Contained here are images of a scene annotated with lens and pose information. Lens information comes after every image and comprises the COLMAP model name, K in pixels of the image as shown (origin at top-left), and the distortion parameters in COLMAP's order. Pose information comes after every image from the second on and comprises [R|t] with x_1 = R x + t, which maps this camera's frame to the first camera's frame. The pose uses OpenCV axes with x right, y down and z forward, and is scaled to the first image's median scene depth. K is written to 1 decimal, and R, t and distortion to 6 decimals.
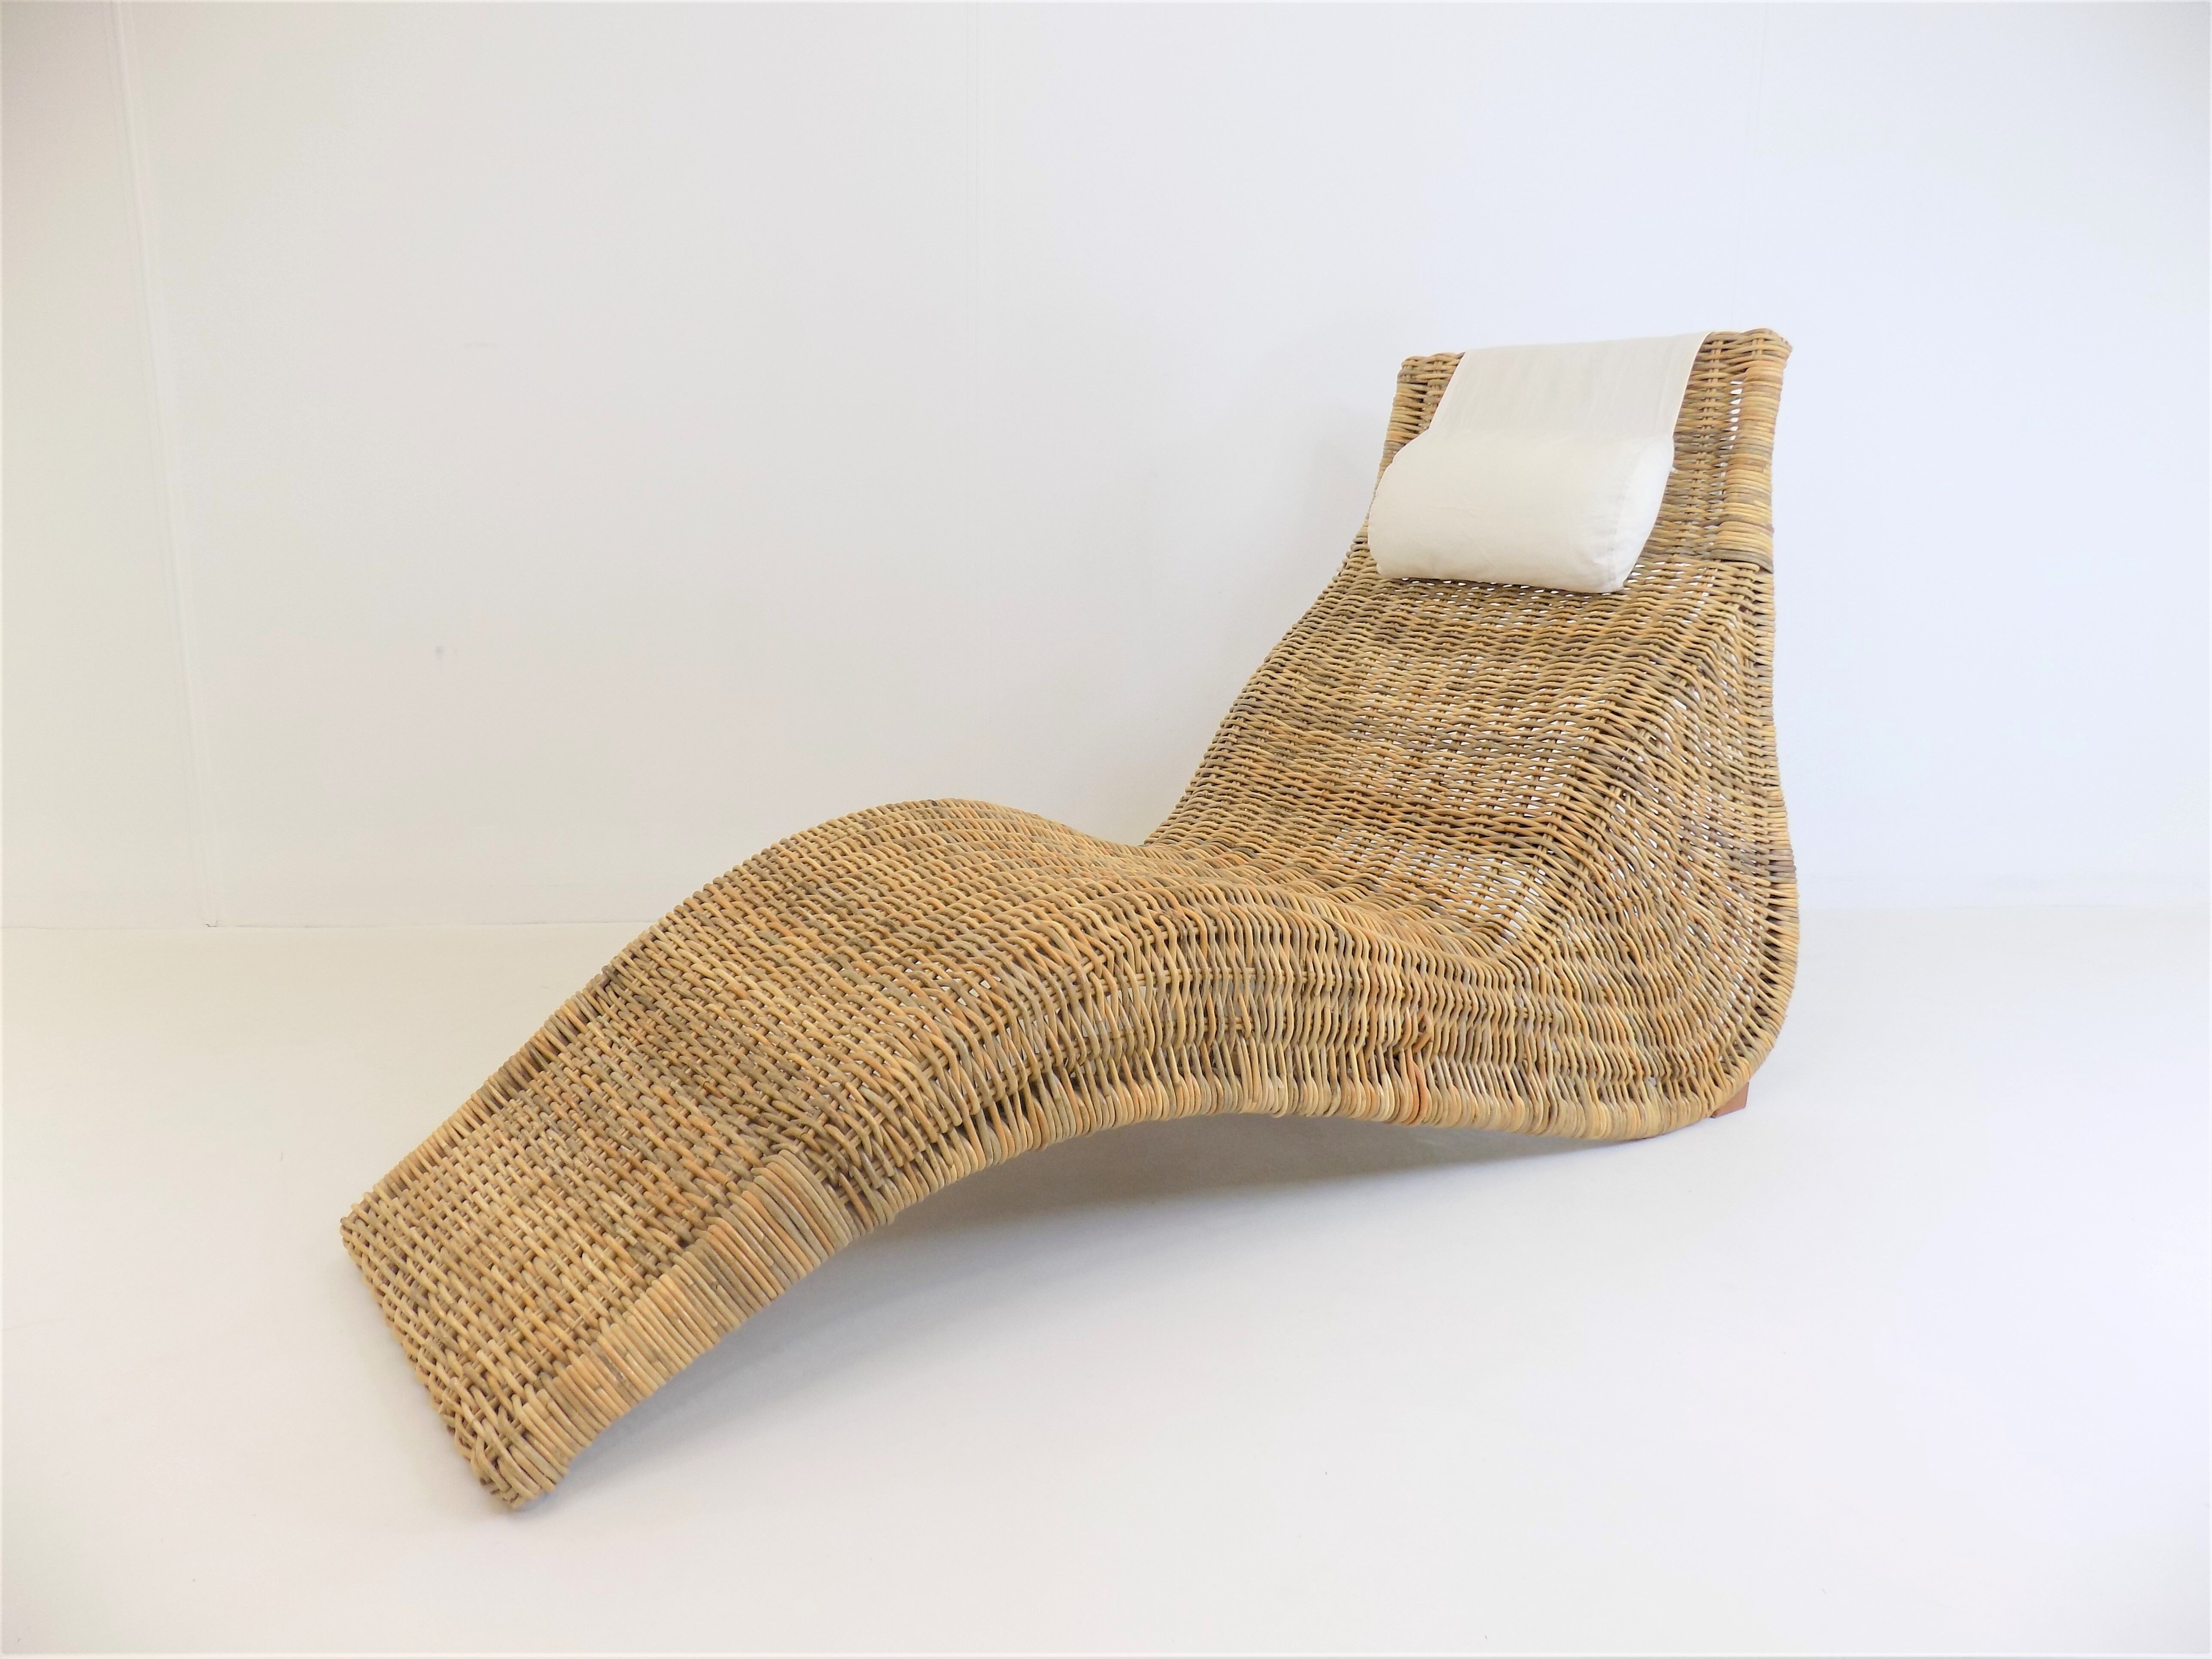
lens RADIAL K [[1465.4, 0, 1108.3], [0, 1465.4, 820.3], [0, 0, 1]] dist [-0.046721, 0.019891]
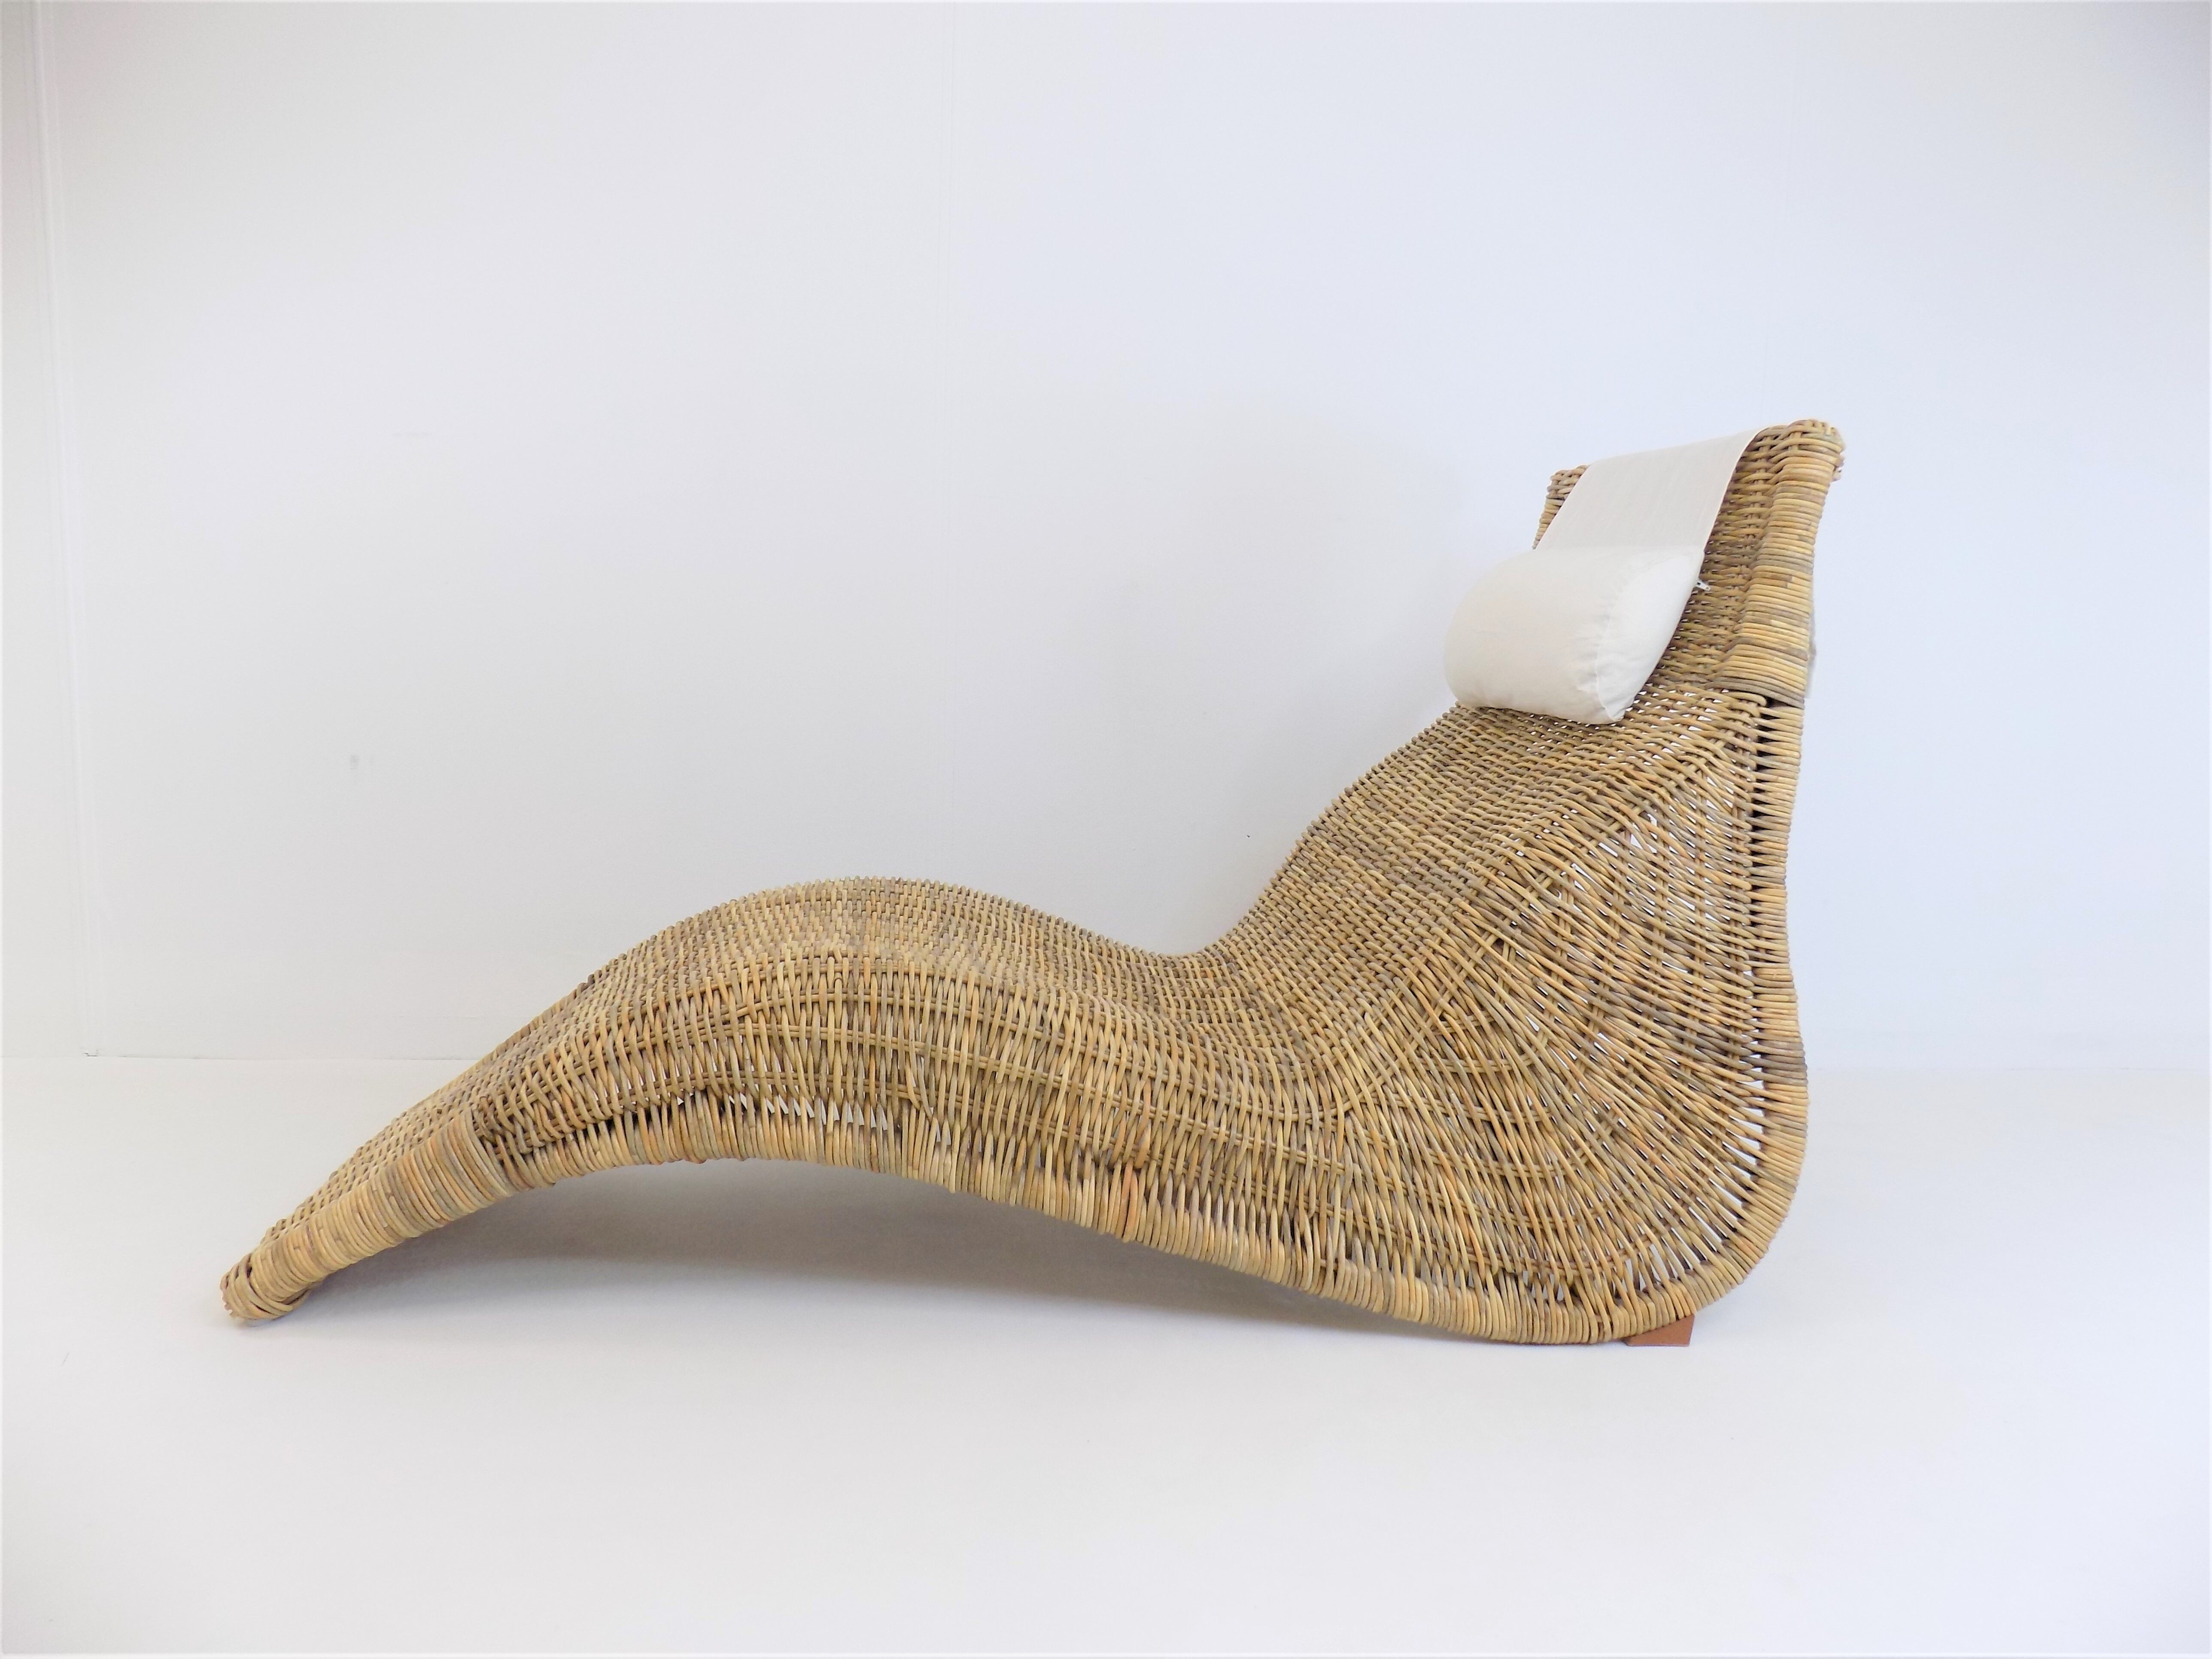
lens RADIAL K [[1465.4, 0, 1109.2], [0, 1465.4, 843.4], [0, 0, 1]] dist [-0.046721, 0.019891]
pose [[0.863129, 0.085758, -0.497648, 0.546984], [-0.121146, 0.991861, -0.039194, -0.013513], [0.490237, 0.094117, 0.866493, 0.096509]]
